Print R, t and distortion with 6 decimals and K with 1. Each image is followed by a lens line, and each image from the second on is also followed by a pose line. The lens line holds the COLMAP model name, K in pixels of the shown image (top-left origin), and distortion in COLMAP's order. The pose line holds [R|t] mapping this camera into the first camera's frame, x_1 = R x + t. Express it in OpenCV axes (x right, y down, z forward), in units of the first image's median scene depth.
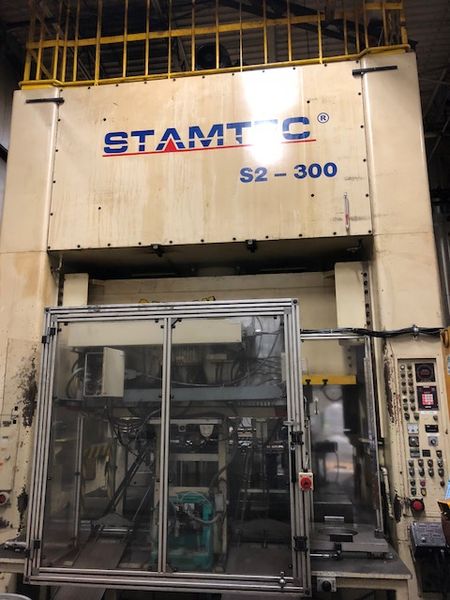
lens RADIAL K [[497.6, 0, 225.3], [0, 497.6, 298.8], [0, 0, 1]] dist [0.007779, 0.012818]
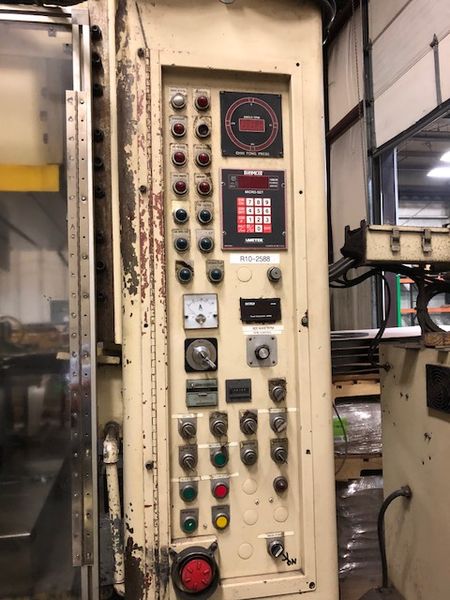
lens RADIAL K [[497.6, 0, 222.4], [0, 497.6, 299.3], [0, 0, 1]] dist [0.007779, 0.012818]
pose [[0.948306, -0.012032, 0.317129, 0.295917], [-0.051981, 0.979897, 0.192615, 0.196046], [-0.313071, -0.199143, 0.928617, 0.727703]]
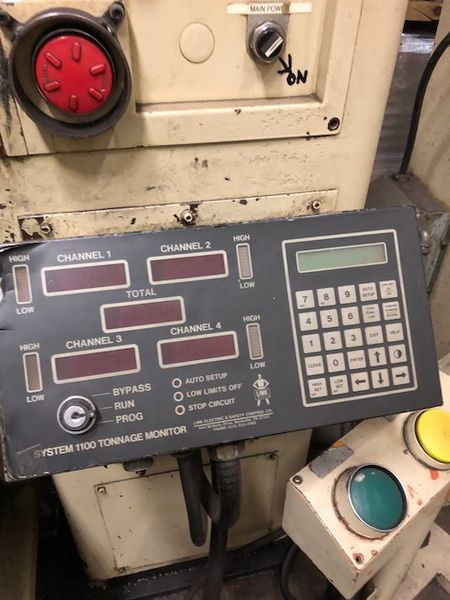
lens RADIAL K [[497.6, 0, 224.4], [0, 497.6, 299.2], [0, 0, 1]] dist [0.007779, 0.012818]
pose [[0.935332, -0.205861, 0.287707, 0.355626], [-0.102441, 0.620810, 0.777239, 0.335632], [-0.338615, -0.756449, 0.559575, 0.841634]]
